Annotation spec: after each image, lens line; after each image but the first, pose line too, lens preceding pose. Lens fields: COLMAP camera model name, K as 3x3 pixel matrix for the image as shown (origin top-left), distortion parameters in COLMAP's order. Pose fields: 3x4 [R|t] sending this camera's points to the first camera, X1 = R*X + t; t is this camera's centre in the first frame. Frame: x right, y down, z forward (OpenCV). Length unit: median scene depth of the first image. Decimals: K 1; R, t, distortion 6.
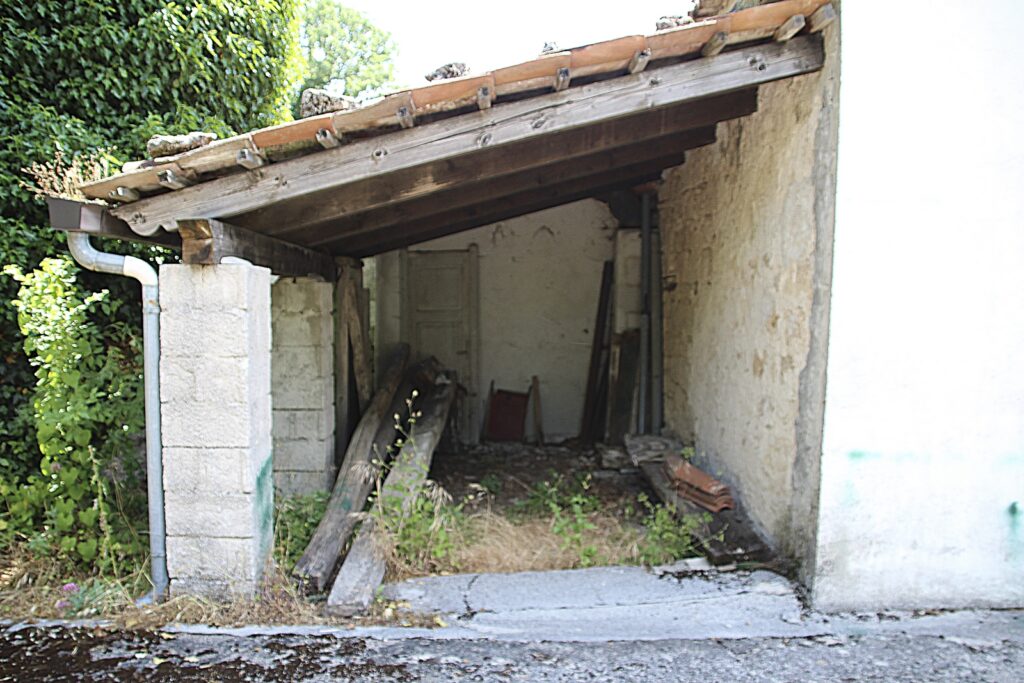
lens RADIAL K [[867.7, 0, 505.2], [0, 867.7, 366.5], [0, 0, 1]] dist [-0.167603, 0.119816]
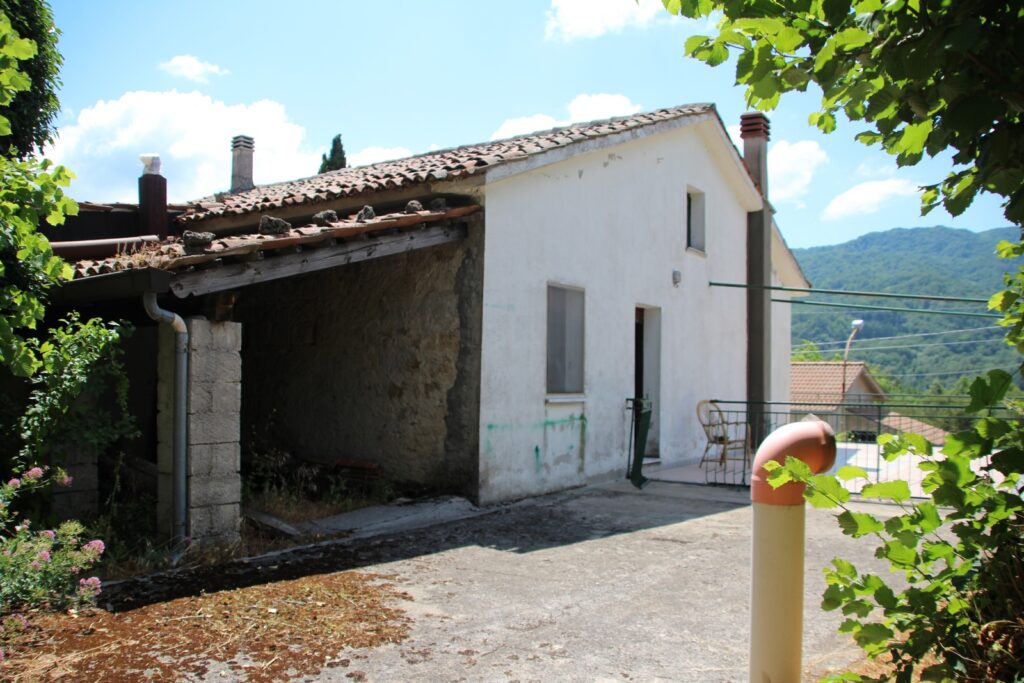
lens RADIAL K [[867.7, 0, 505.2], [0, 867.7, 366.5], [0, 0, 1]] dist [-0.167603, 0.119816]
pose [[0.592233, 0.007743, 0.805729, -1.262962], [0.058944, 0.996858, -0.052905, 0.070611], [-0.803608, 0.078825, 0.589916, -0.294043]]
